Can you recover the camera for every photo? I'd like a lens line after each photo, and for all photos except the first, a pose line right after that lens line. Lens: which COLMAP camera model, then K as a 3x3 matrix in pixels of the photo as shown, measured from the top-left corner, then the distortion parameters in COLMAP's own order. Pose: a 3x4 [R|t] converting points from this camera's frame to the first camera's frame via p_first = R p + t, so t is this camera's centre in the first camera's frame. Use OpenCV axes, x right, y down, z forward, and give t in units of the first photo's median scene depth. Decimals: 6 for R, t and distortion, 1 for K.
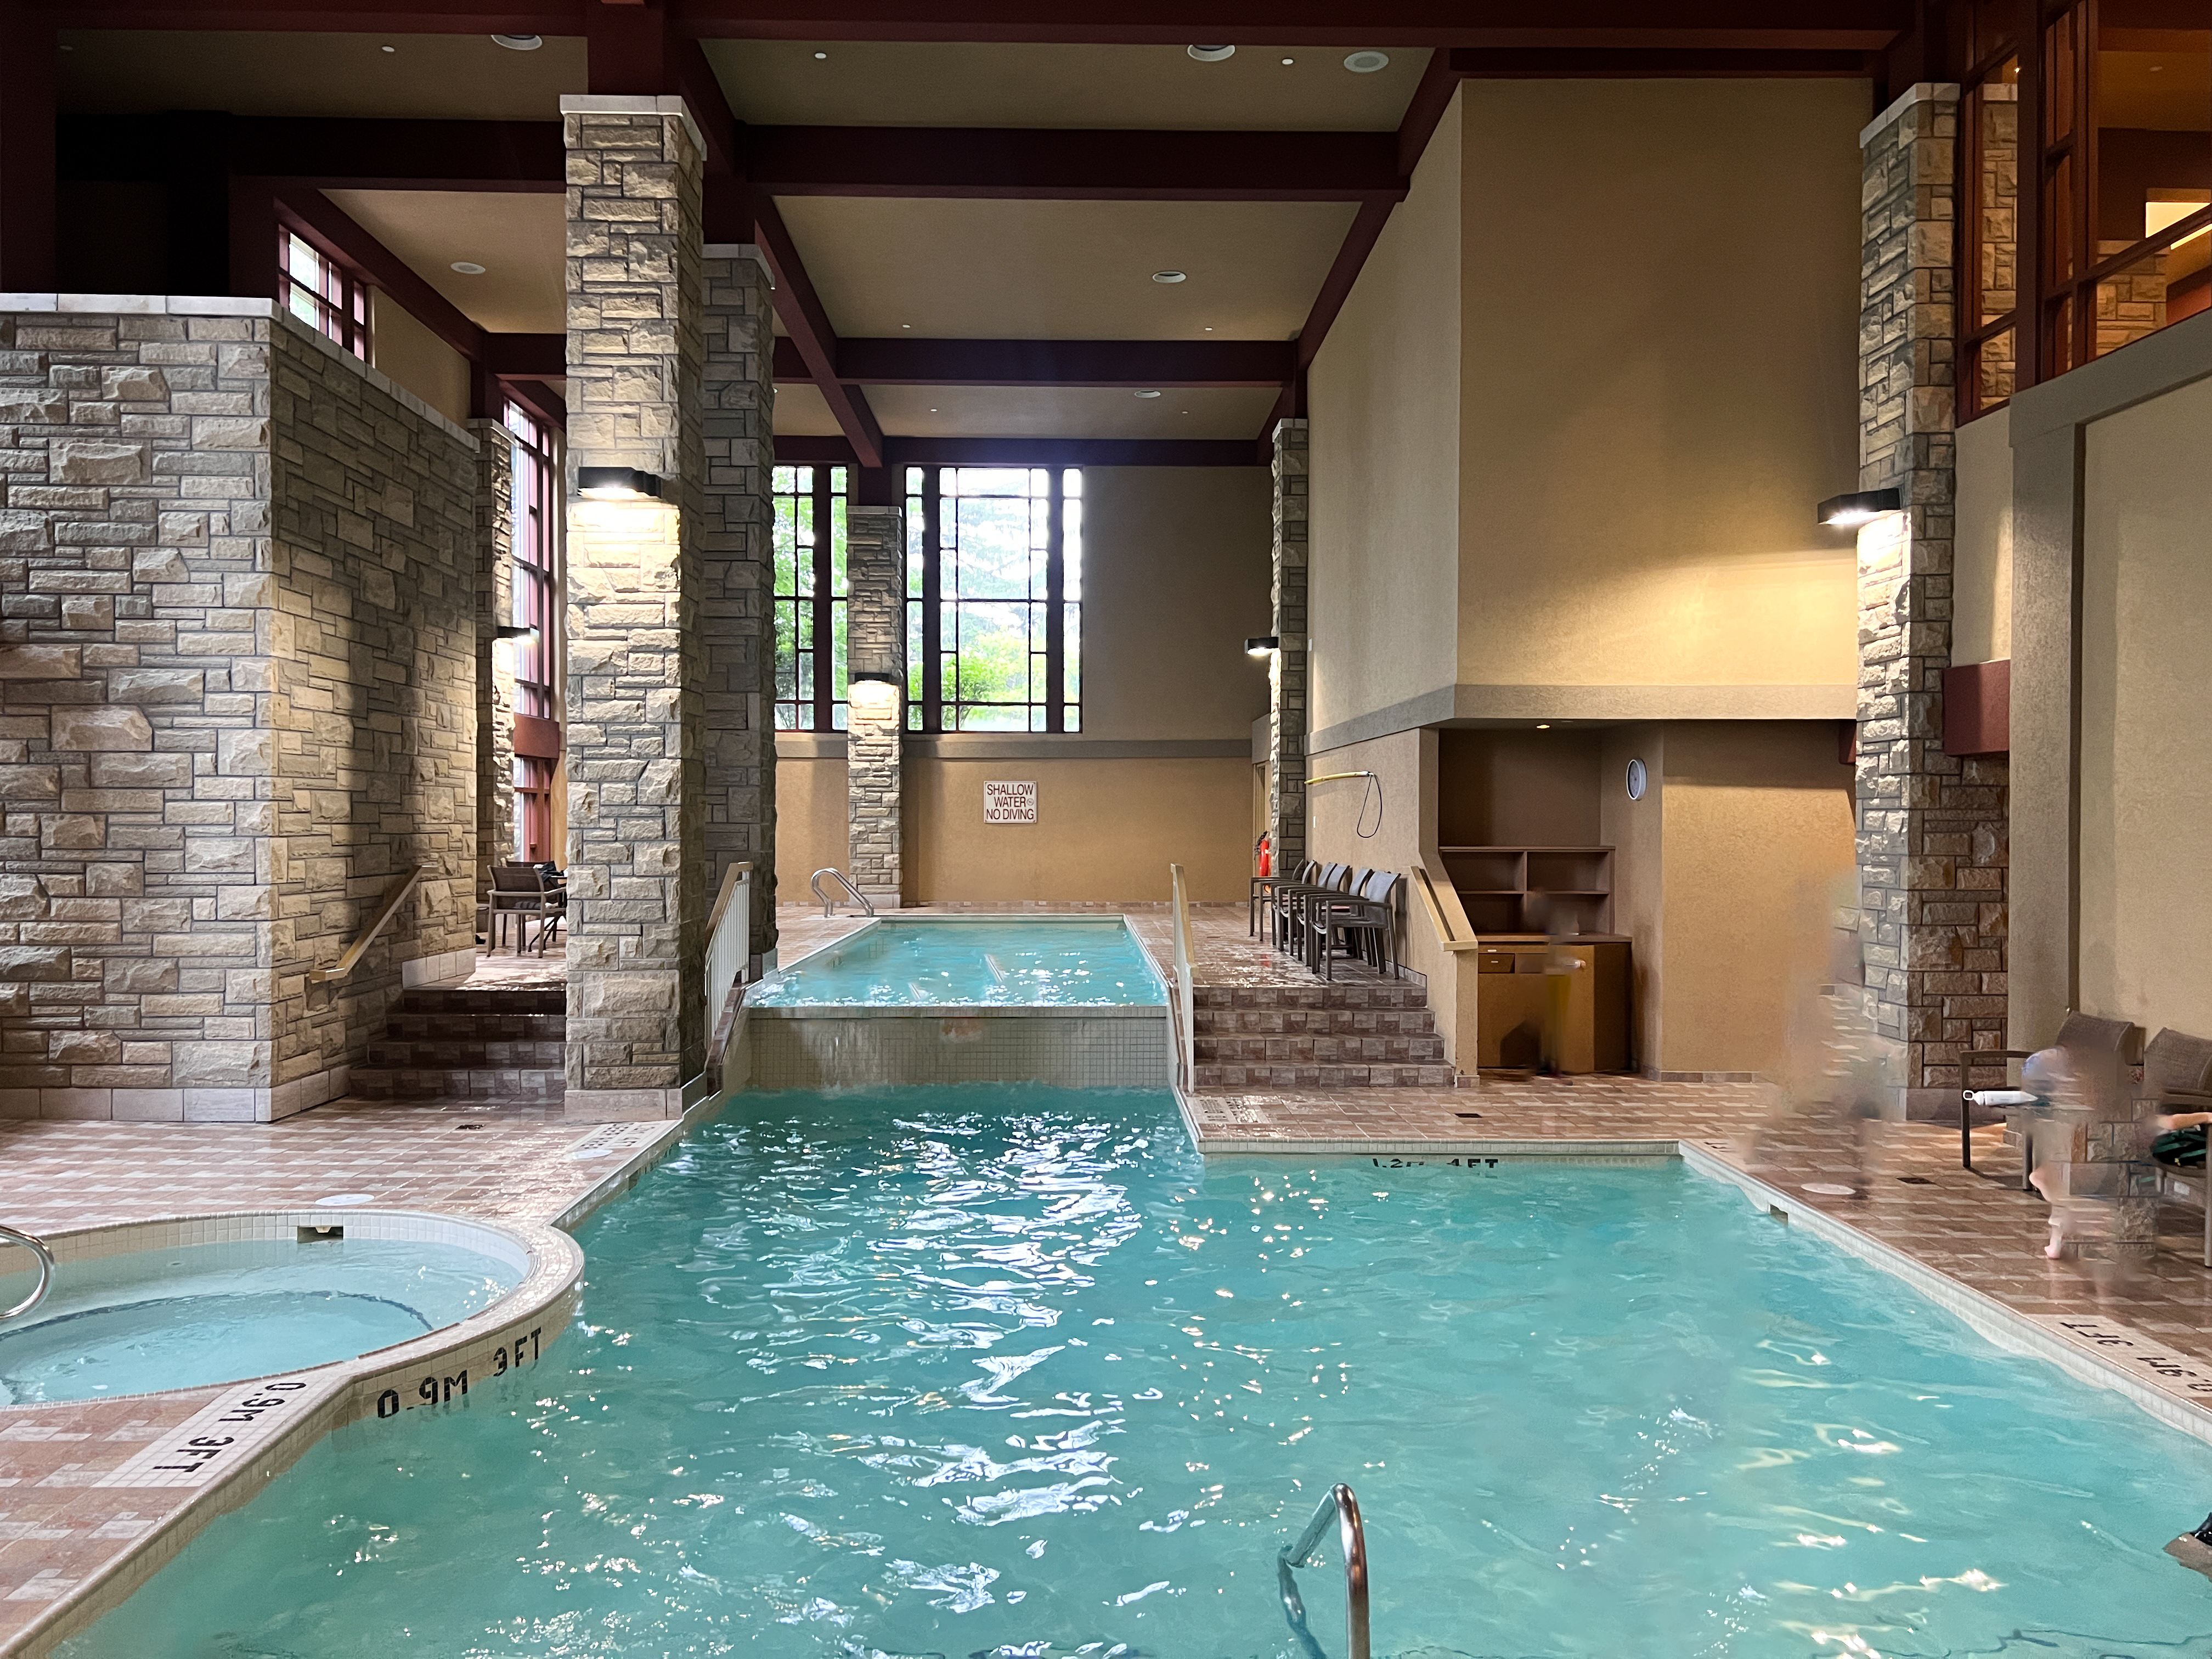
lens RADIAL K [[1689.8, 0, 1105.7], [0, 1689.8, 823.1], [0, 0, 1]] dist [0.051949, -0.065287]
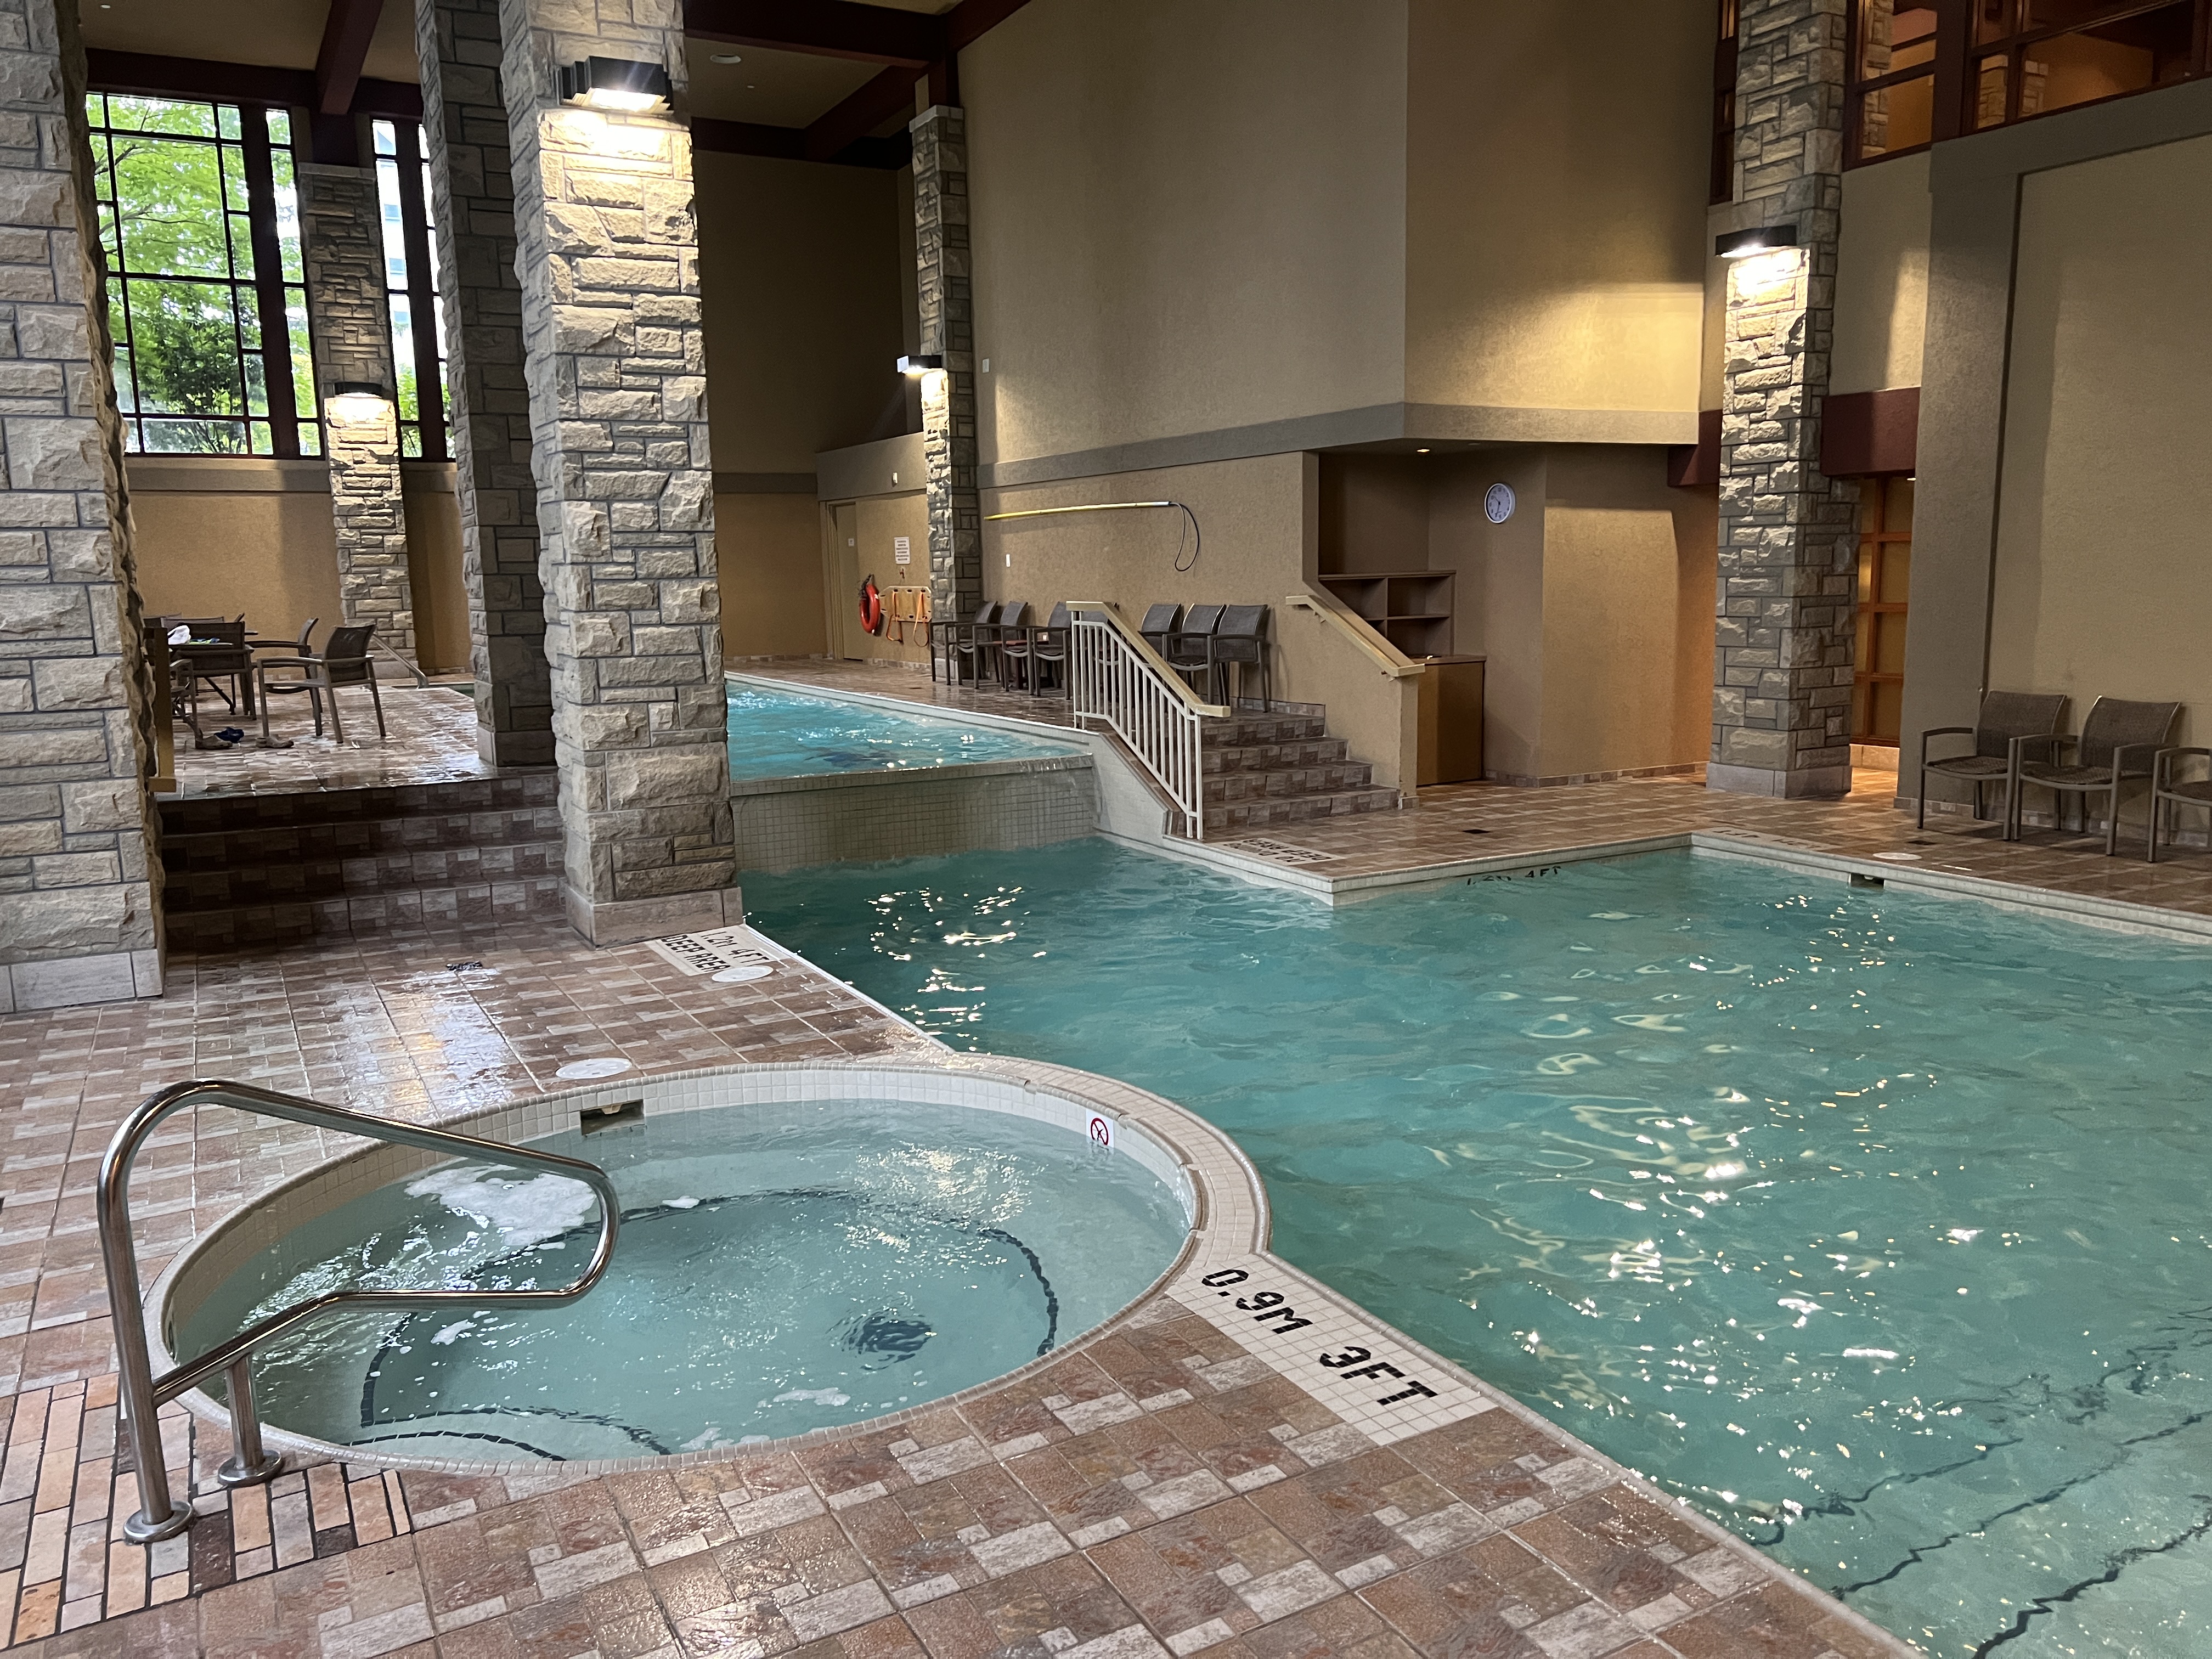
lens RADIAL K [[1689.8, 0, 1105.7], [0, 1689.8, 823.1], [0, 0, 1]] dist [0.051949, -0.065287]
pose [[0.878721, -0.089451, 0.468880, -0.471198], [0.021461, 0.988695, 0.148399, 0.010171], [-0.476853, -0.120339, 0.870706, 0.216828]]
